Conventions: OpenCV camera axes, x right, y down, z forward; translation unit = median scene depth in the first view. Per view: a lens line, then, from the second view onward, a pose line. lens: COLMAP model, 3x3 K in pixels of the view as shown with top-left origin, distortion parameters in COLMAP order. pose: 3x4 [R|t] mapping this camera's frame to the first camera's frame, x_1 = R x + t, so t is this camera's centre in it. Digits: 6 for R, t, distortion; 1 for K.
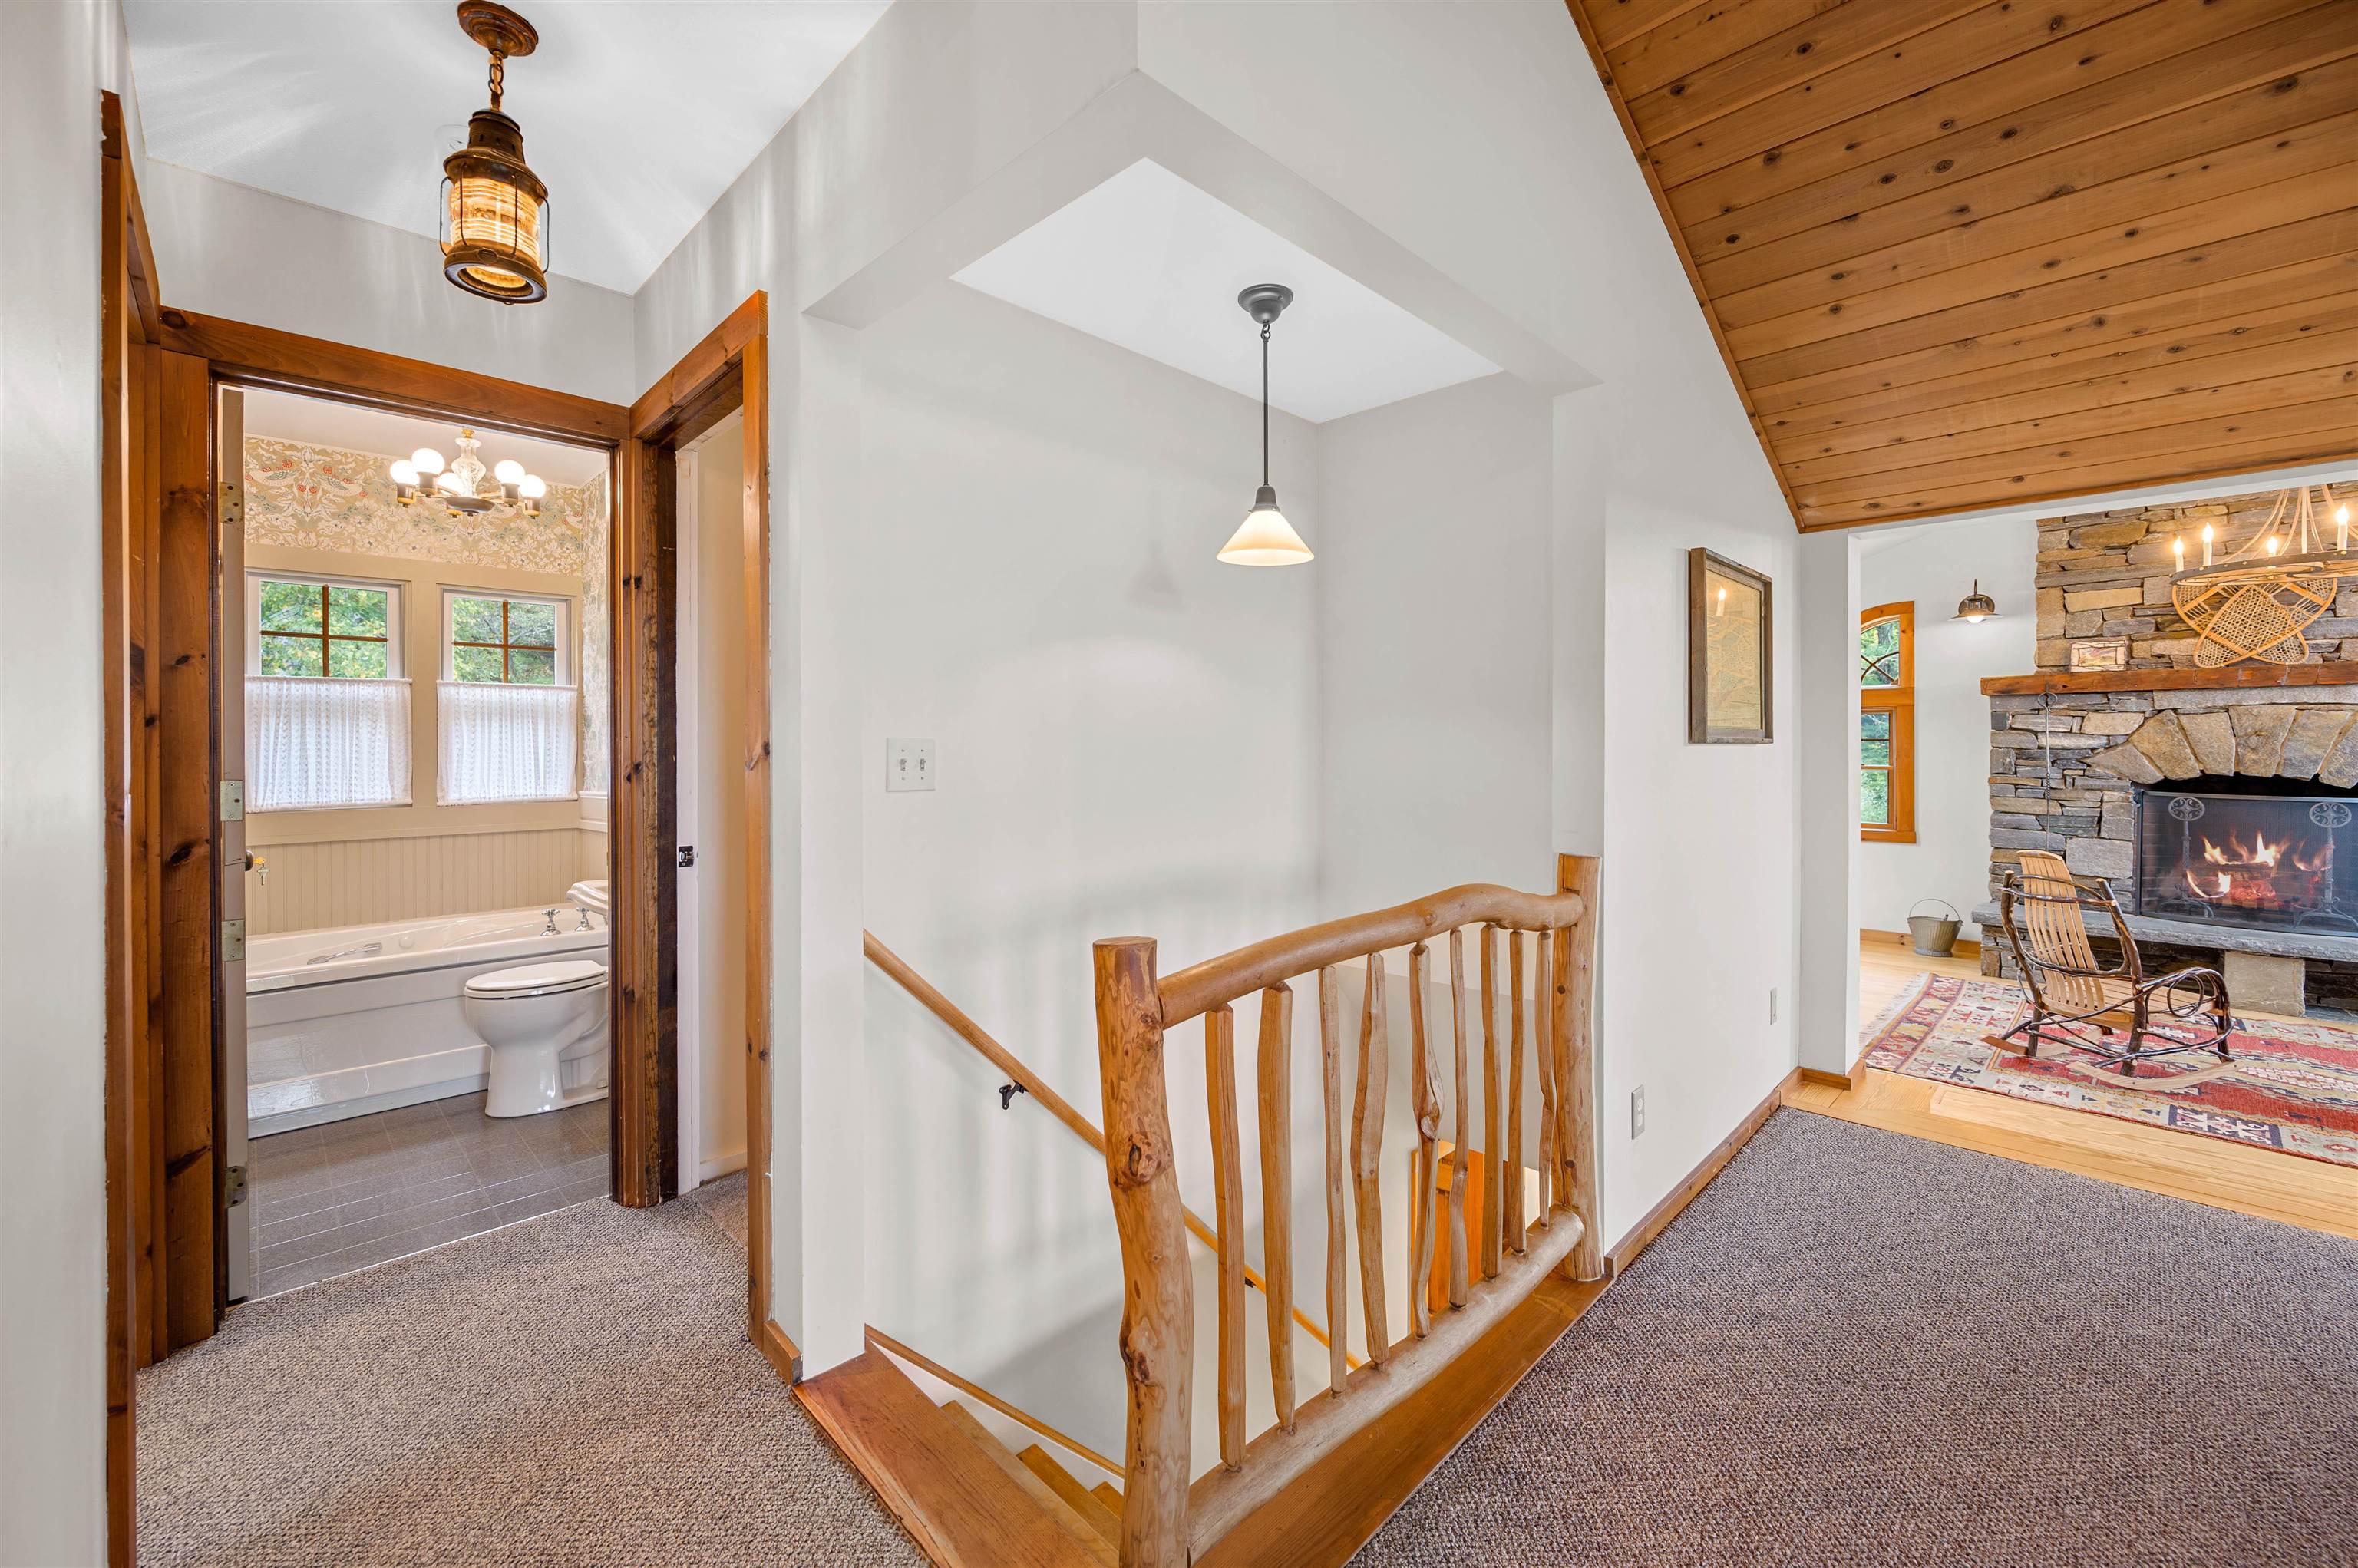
lens RADIAL K [[929.4, 0, 1175.7], [0, 929.4, 749.4], [0, 0, 1]] dist [-0.001108, -0.000864]
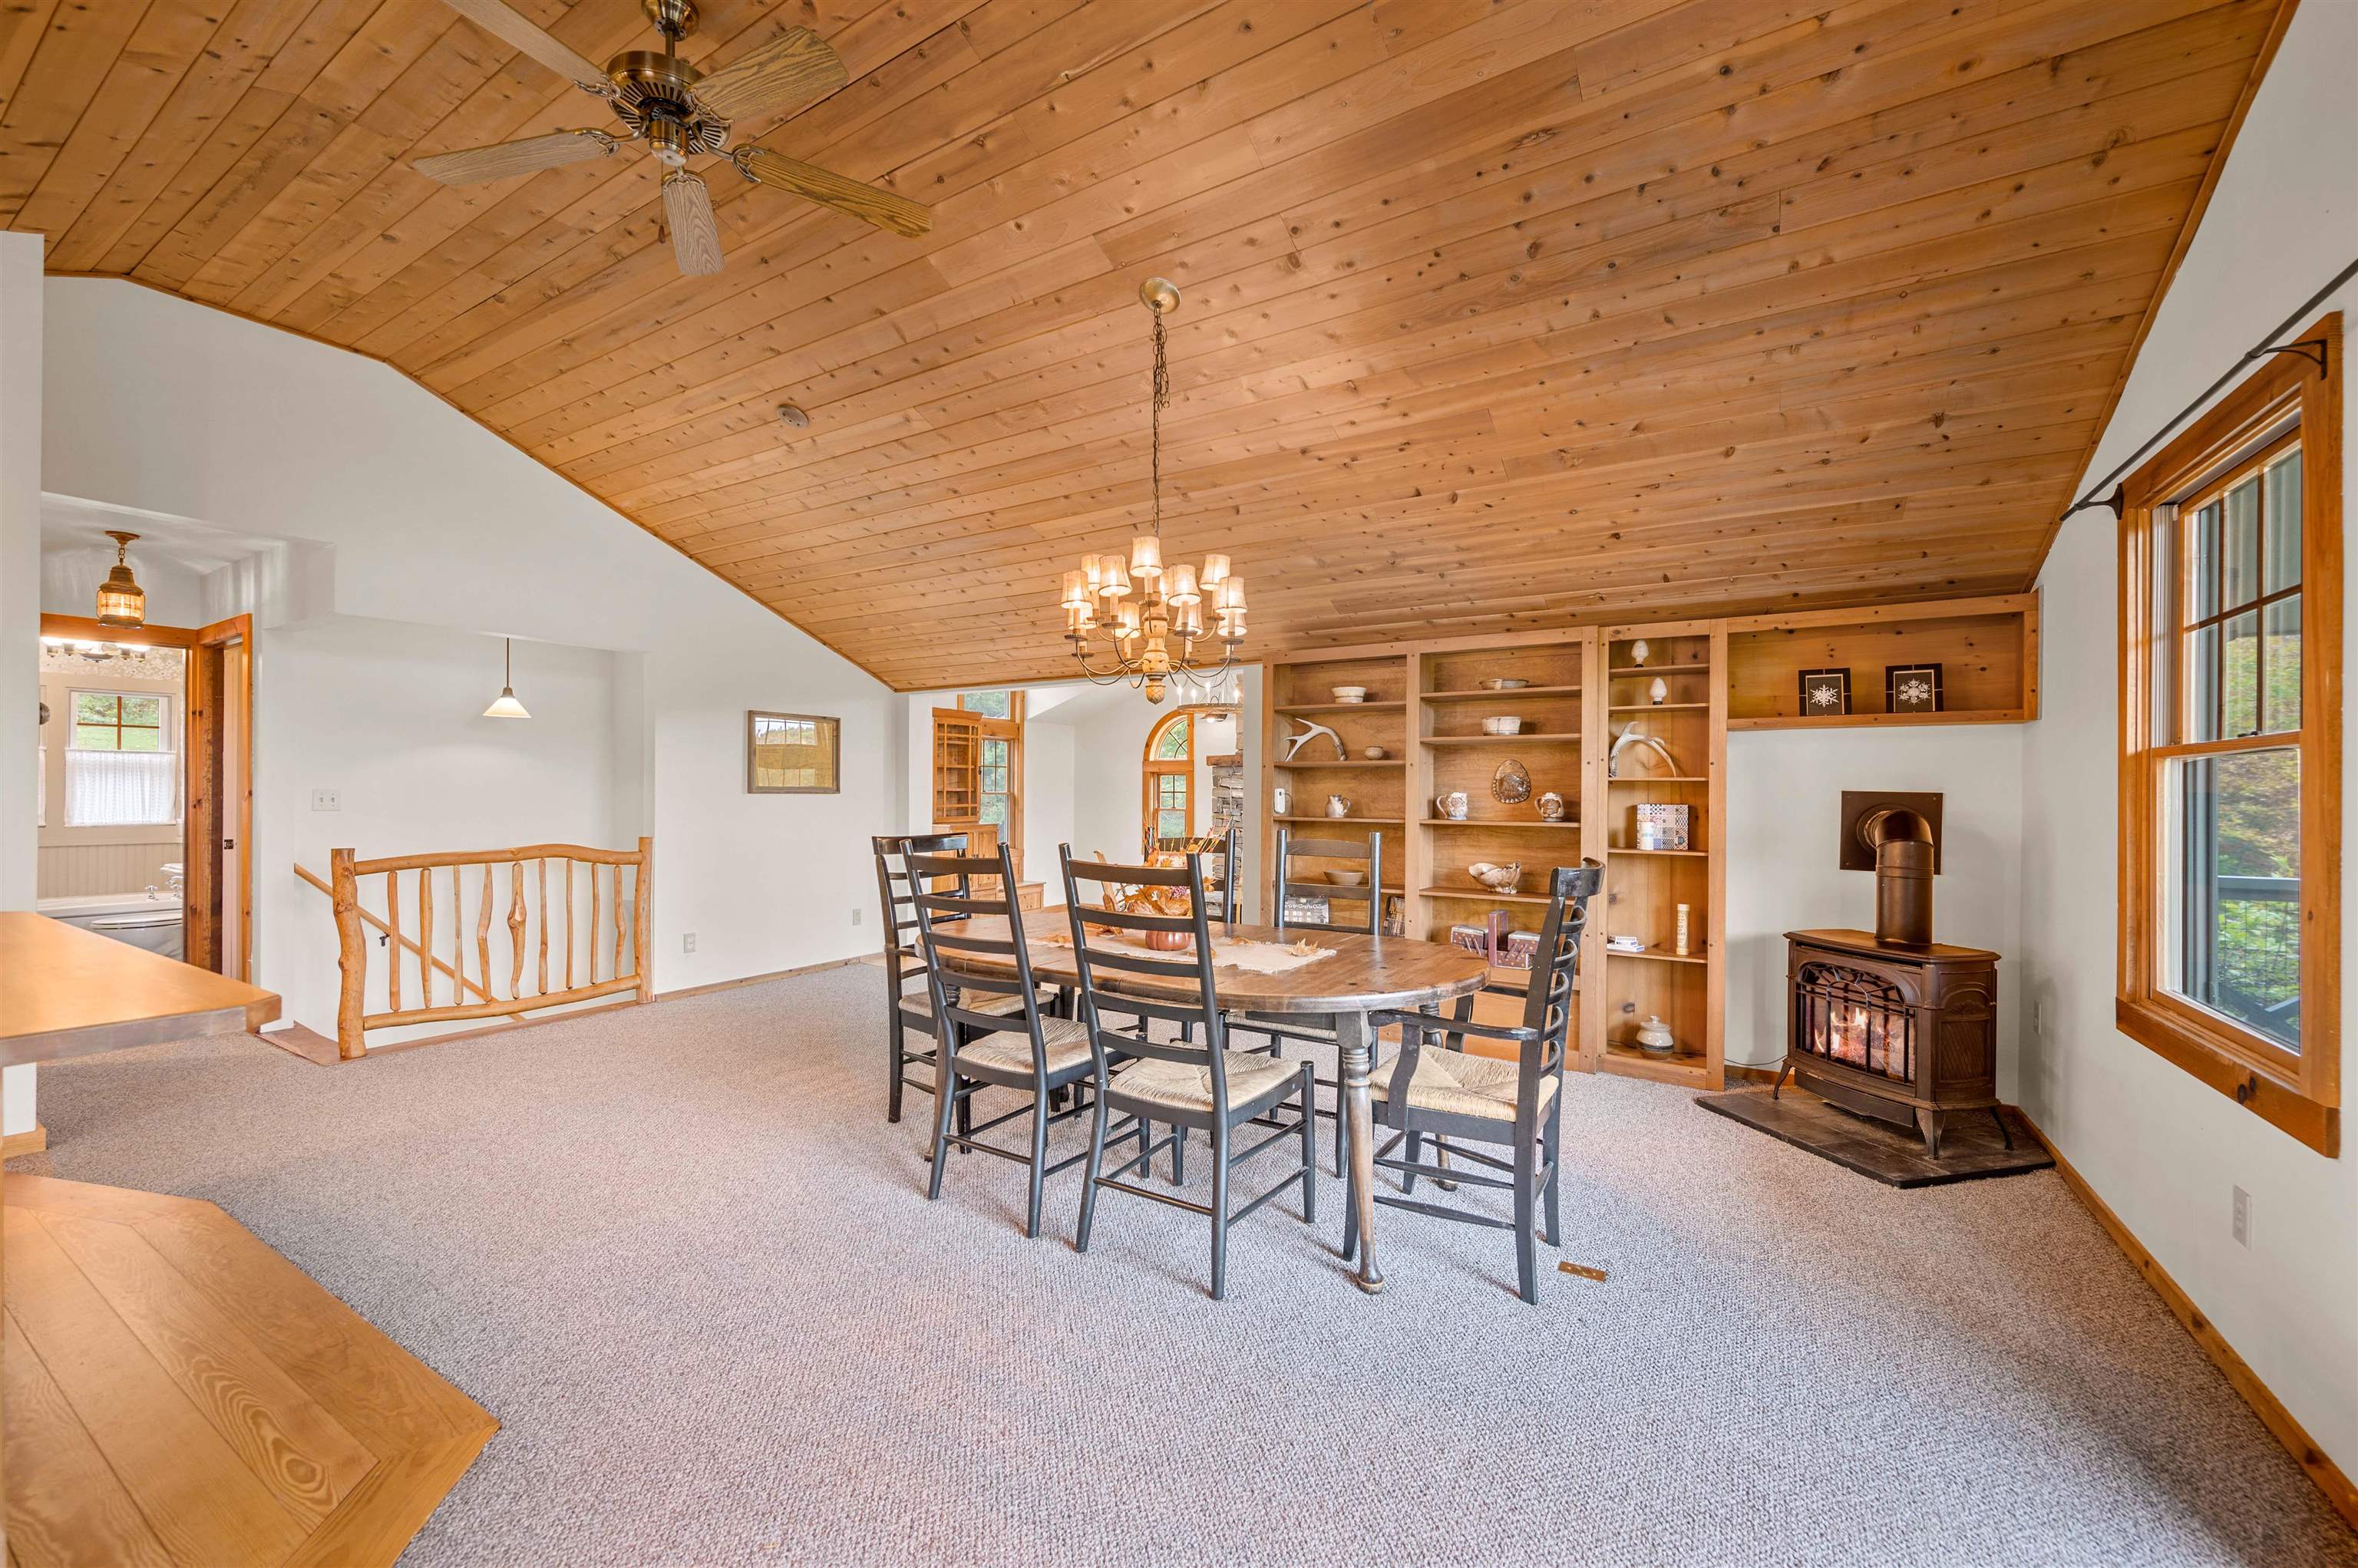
lens RADIAL K [[929.4, 0, 1180.3], [0, 929.4, 792.8], [0, 0, 1]] dist [-0.001108, -0.000864]
pose [[0.970499, 0.006541, 0.241017, 0.459052], [-0.005350, 0.999970, -0.005597, -0.000187], [-0.241046, 0.004142, 0.970505, -0.676016]]
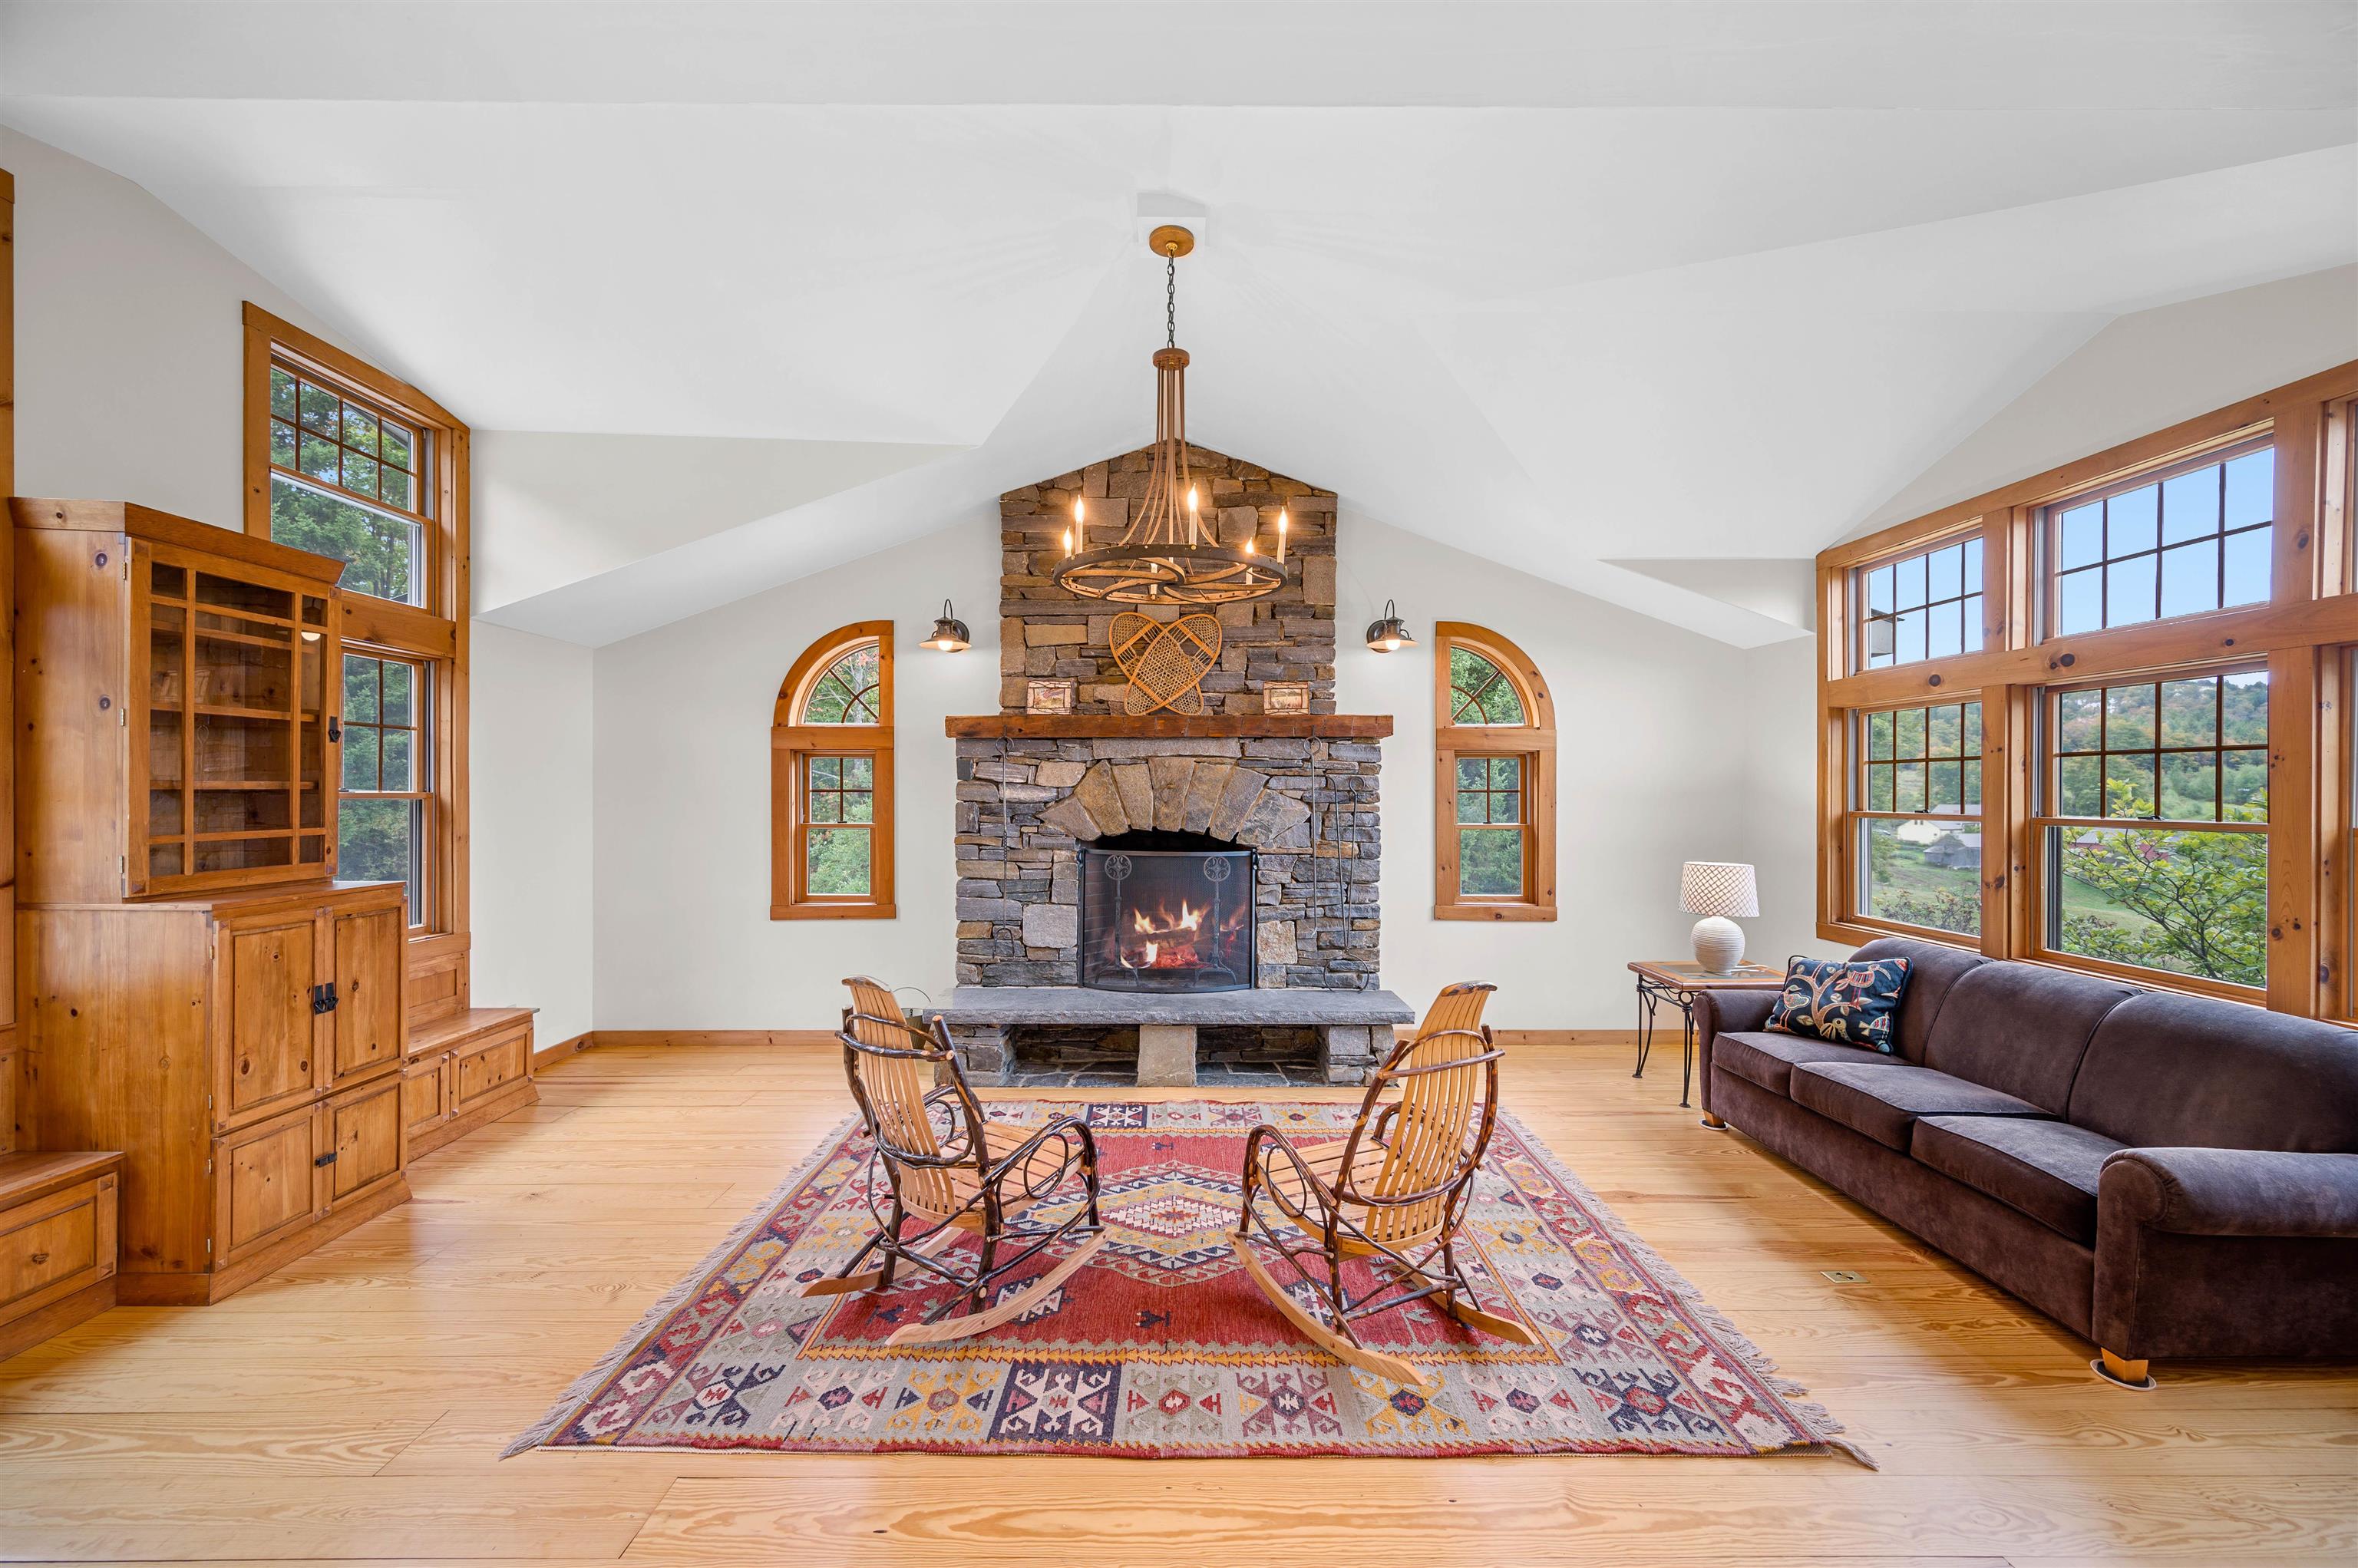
lens RADIAL K [[929.4, 0, 1171.1], [0, 929.4, 791.9], [0, 0, 1]] dist [-0.001108, -0.000864]
pose [[0.697202, 0.002698, 0.716870, 0.459136], [0.000801, 0.999989, -0.004542, -0.006841], [-0.716874, 0.003741, 0.697192, 0.313804]]
